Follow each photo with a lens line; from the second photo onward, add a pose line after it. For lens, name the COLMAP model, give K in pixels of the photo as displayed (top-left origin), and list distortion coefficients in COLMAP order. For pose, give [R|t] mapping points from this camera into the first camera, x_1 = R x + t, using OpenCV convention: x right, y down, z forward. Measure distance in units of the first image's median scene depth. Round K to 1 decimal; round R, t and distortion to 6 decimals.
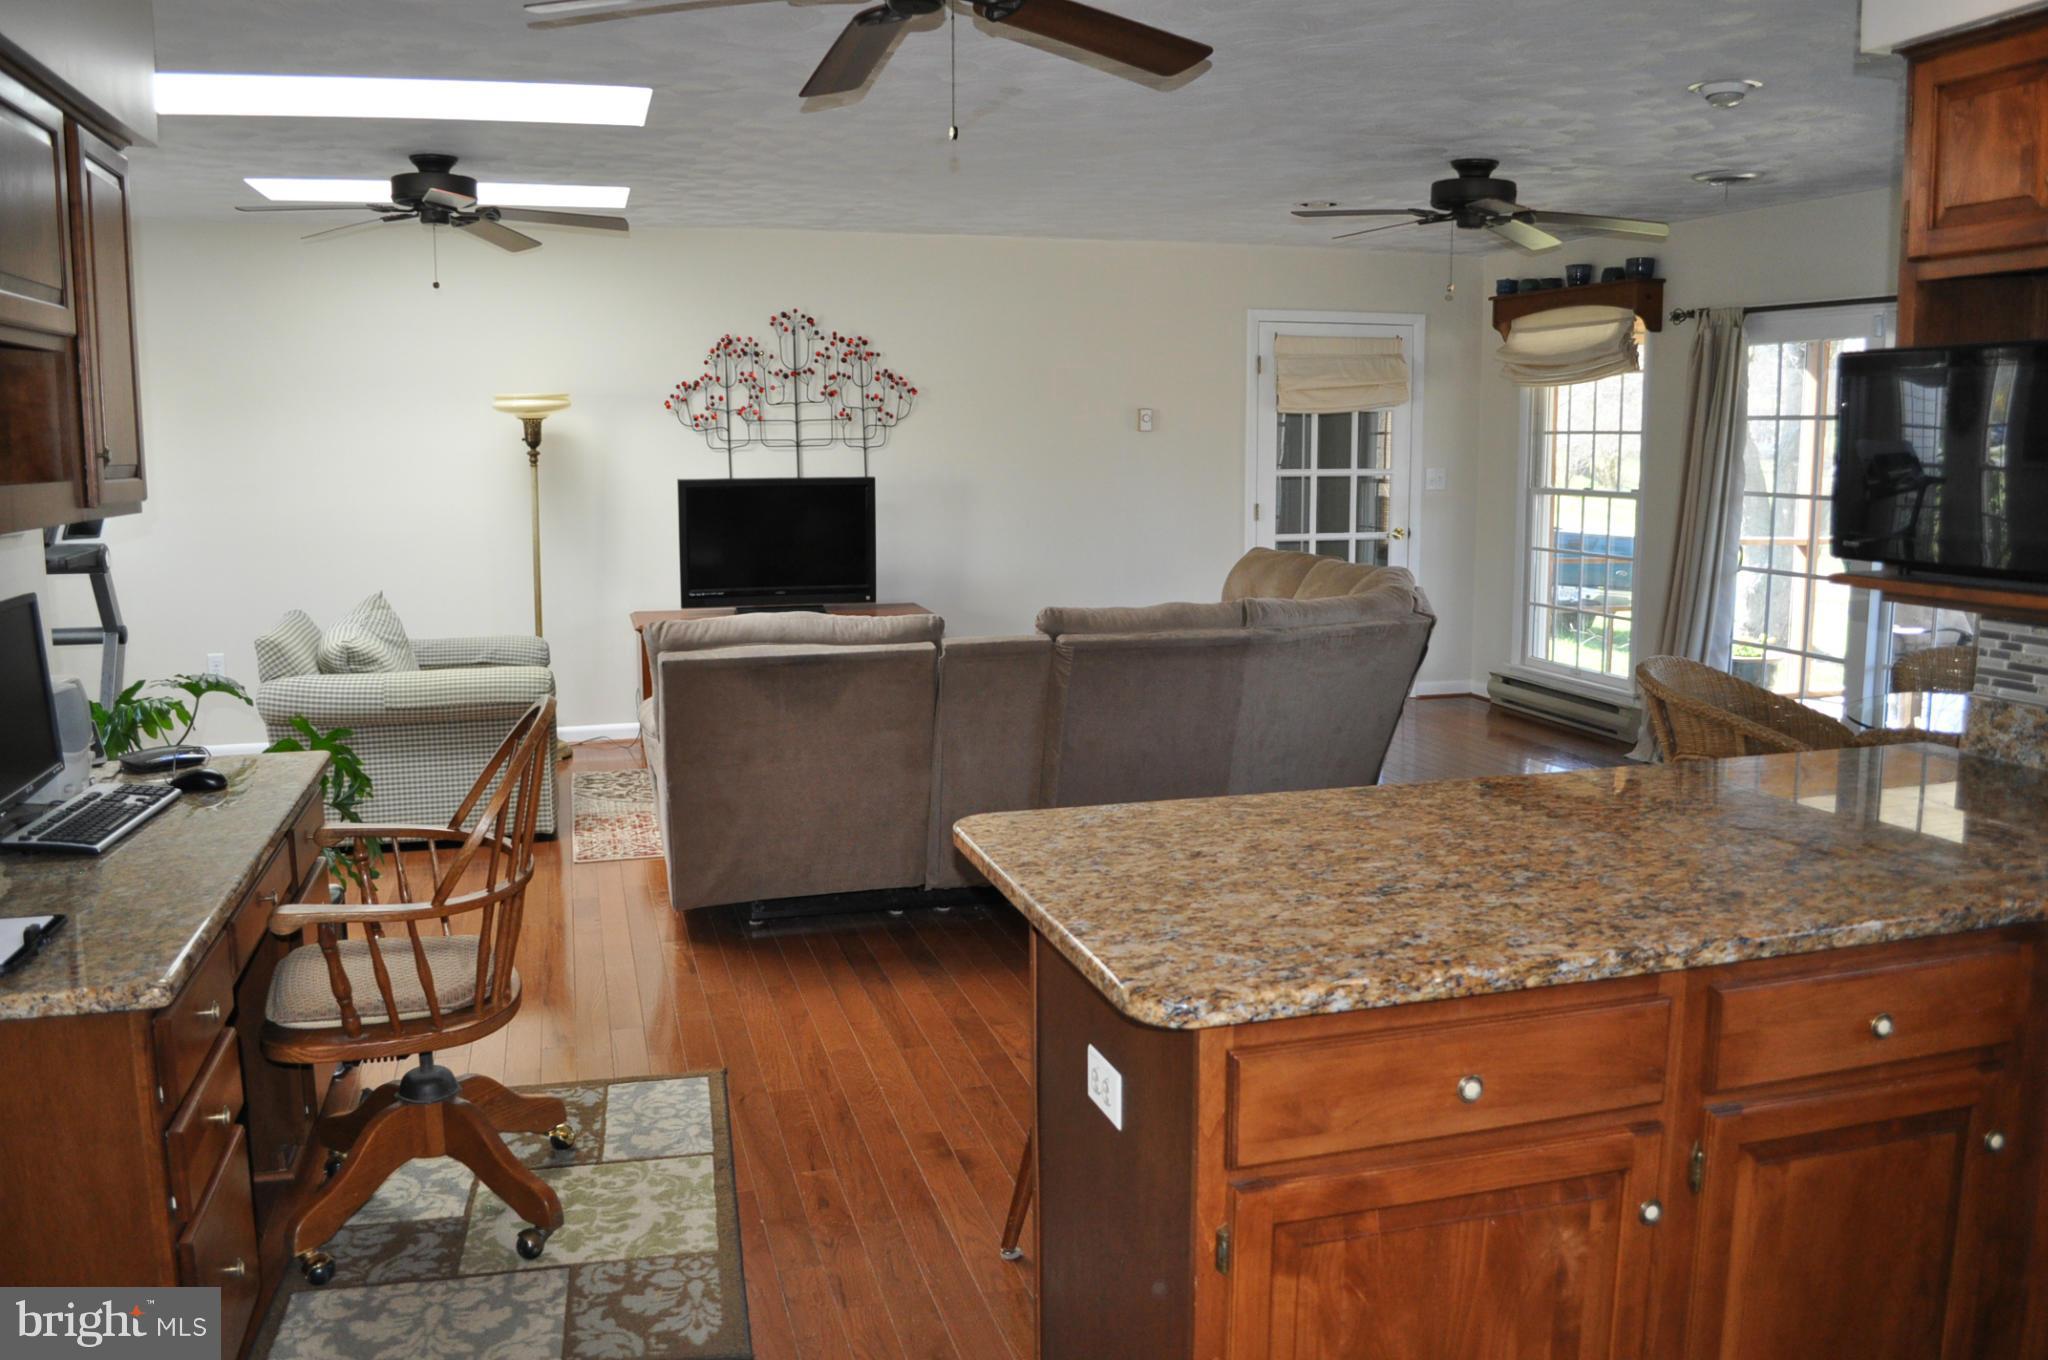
lens RADIAL K [[1627.3, 0, 1028.0], [0, 1627.3, 677.2], [0, 0, 1]] dist [-0.086876, 0.015222]
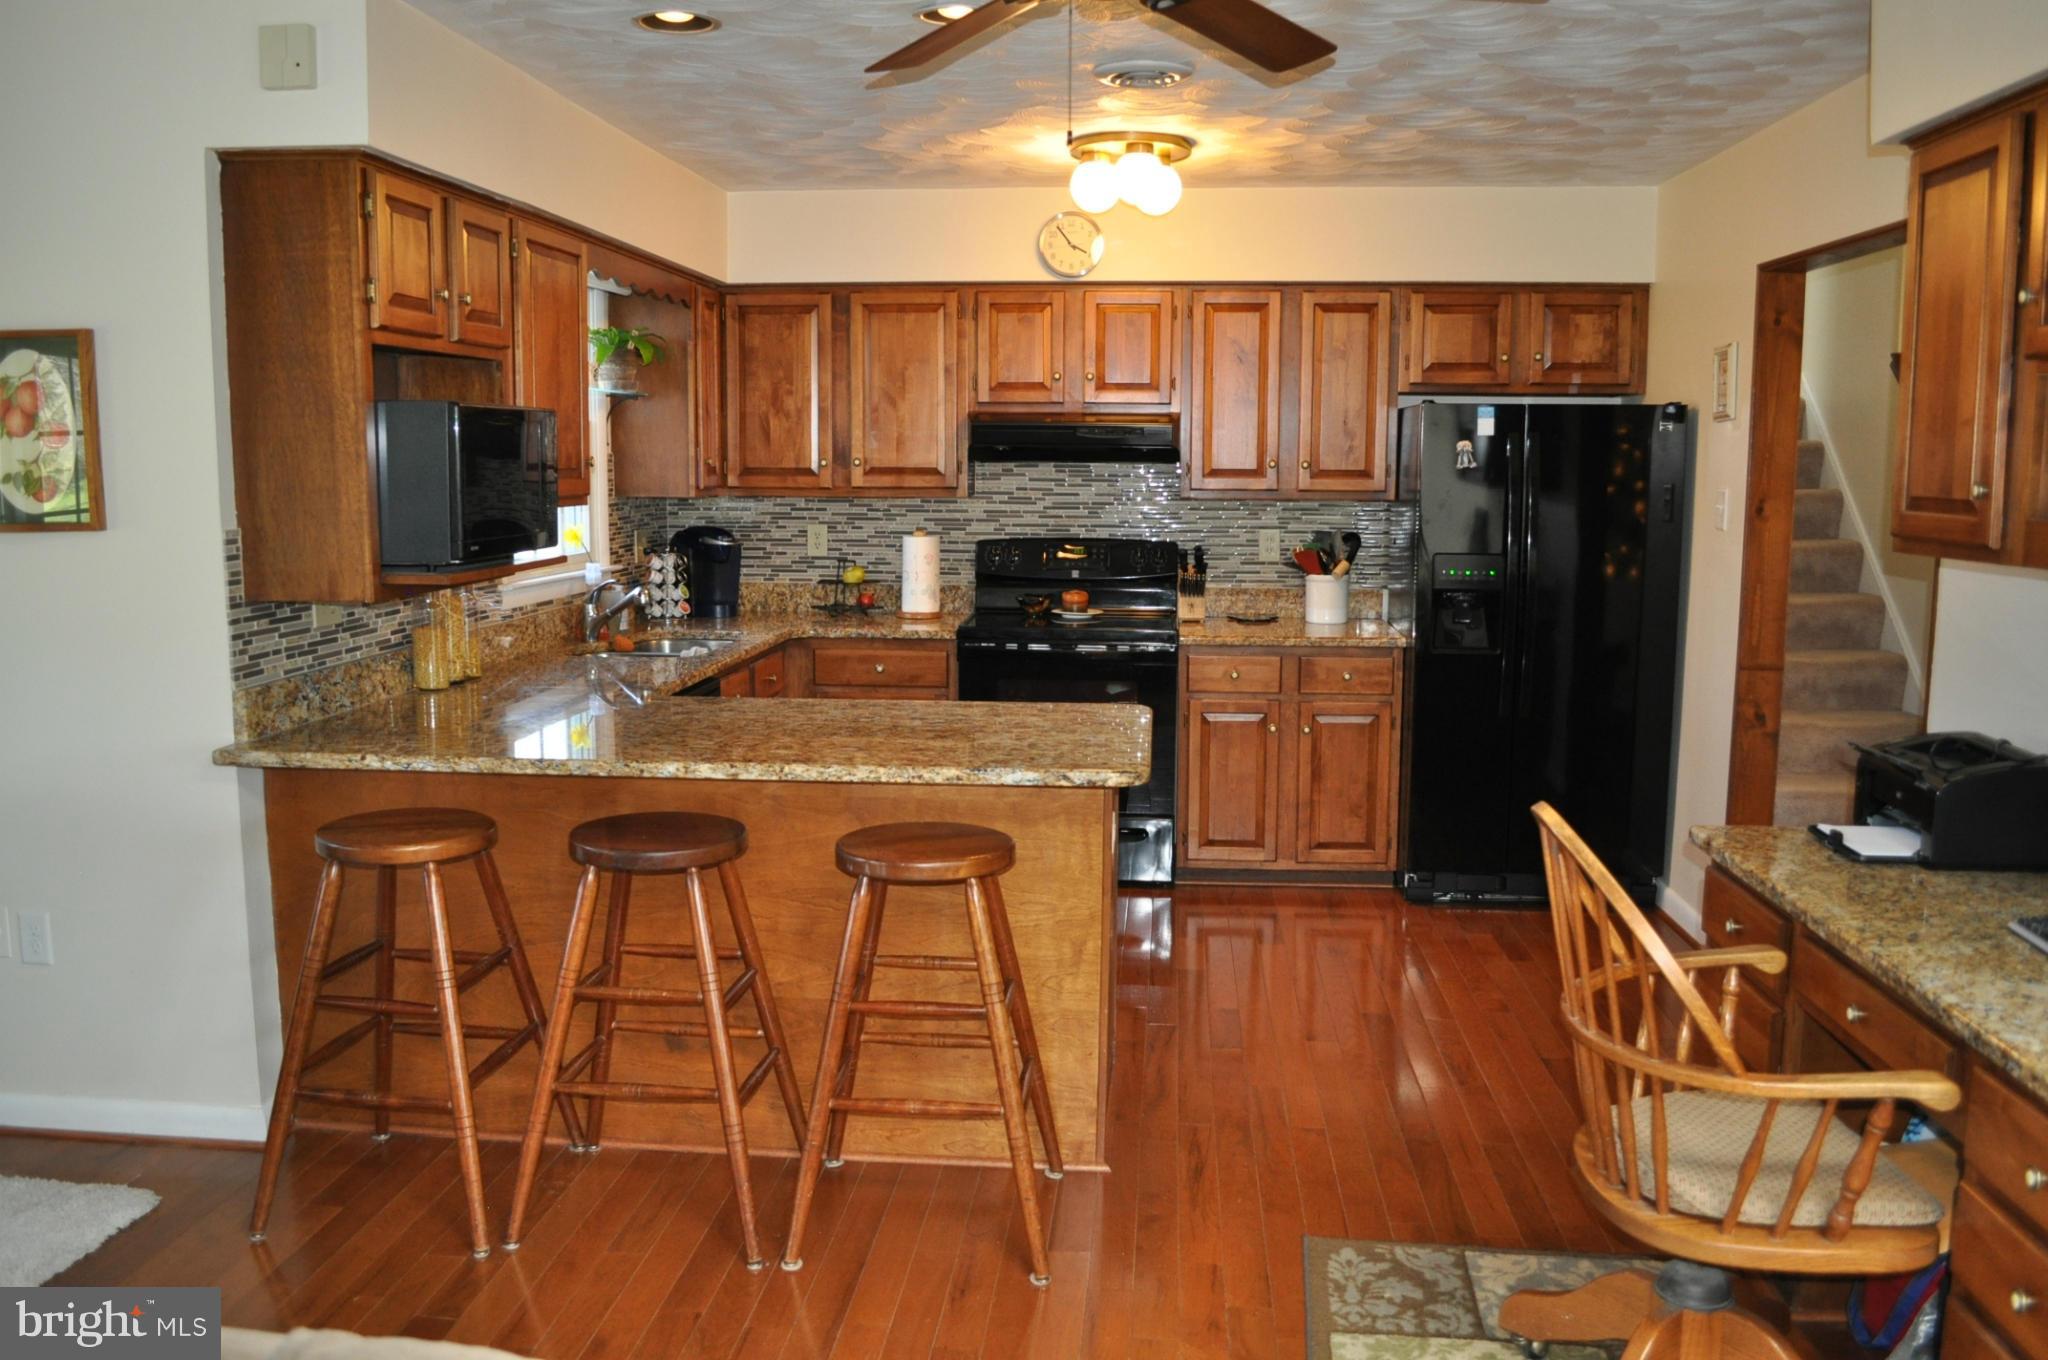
lens RADIAL K [[1627.3, 0, 1026.7], [0, 1627.3, 679.8], [0, 0, 1]] dist [-0.086876, 0.015222]
pose [[-0.934600, -0.048065, 0.352438, -0.356357], [0.049236, 0.963809, 0.262007, -0.281862], [-0.352277, 0.262224, -0.898409, 1.899517]]
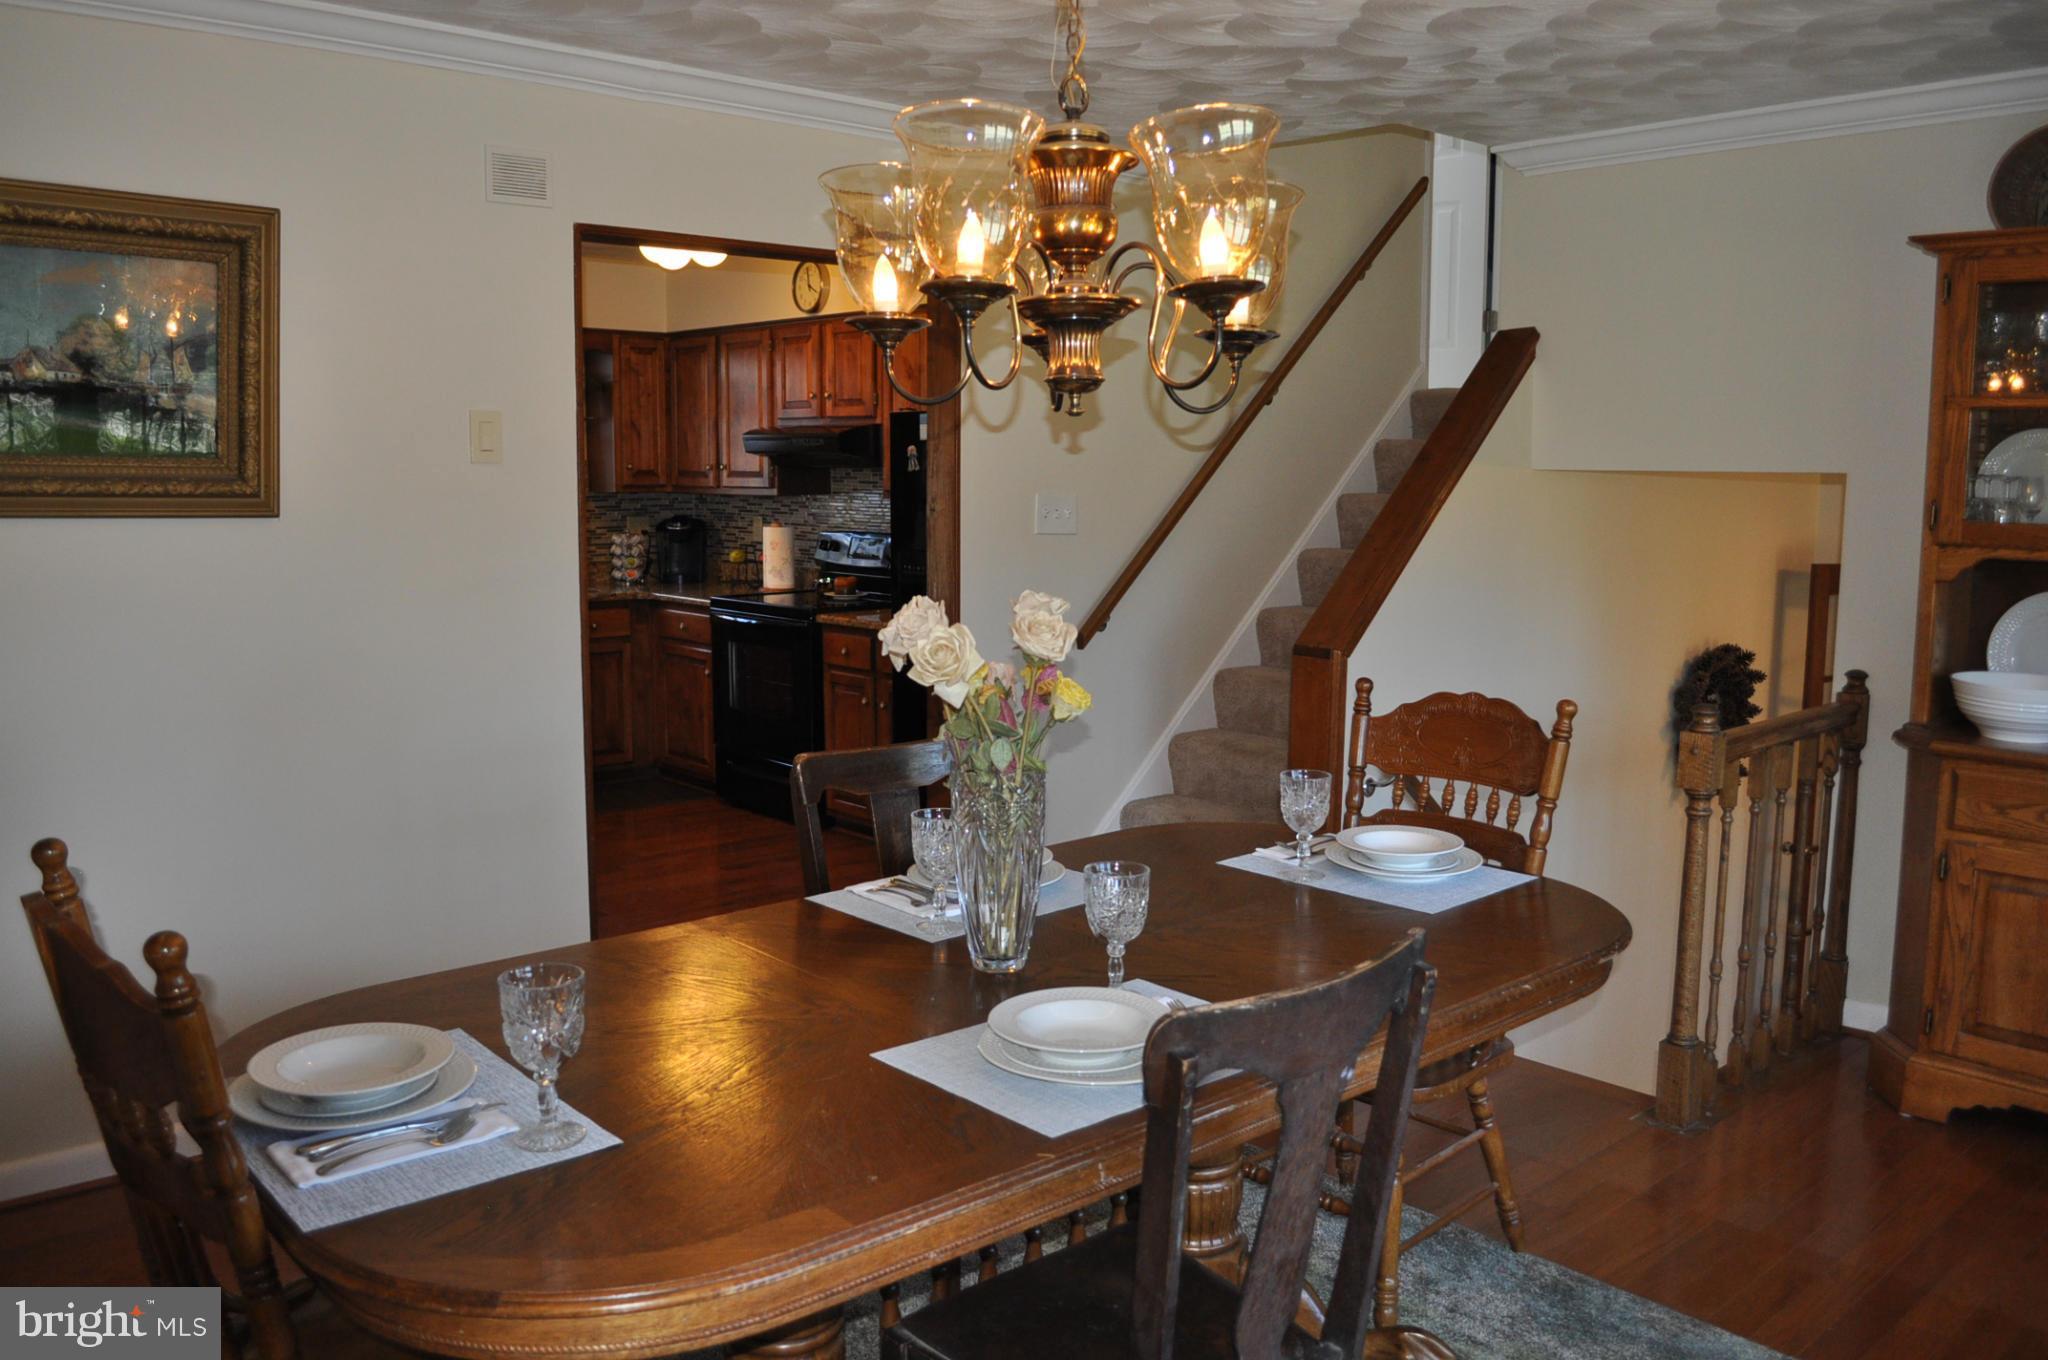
lens RADIAL K [[1627.3, 0, 1023.7], [0, 1627.3, 677.0], [0, 0, 1]] dist [-0.086876, 0.015222]
pose [[-0.437964, -0.116254, 0.891444, -2.045350], [0.119603, 0.975254, 0.185944, -0.114452], [-0.891001, 0.188056, -0.413221, 0.749394]]
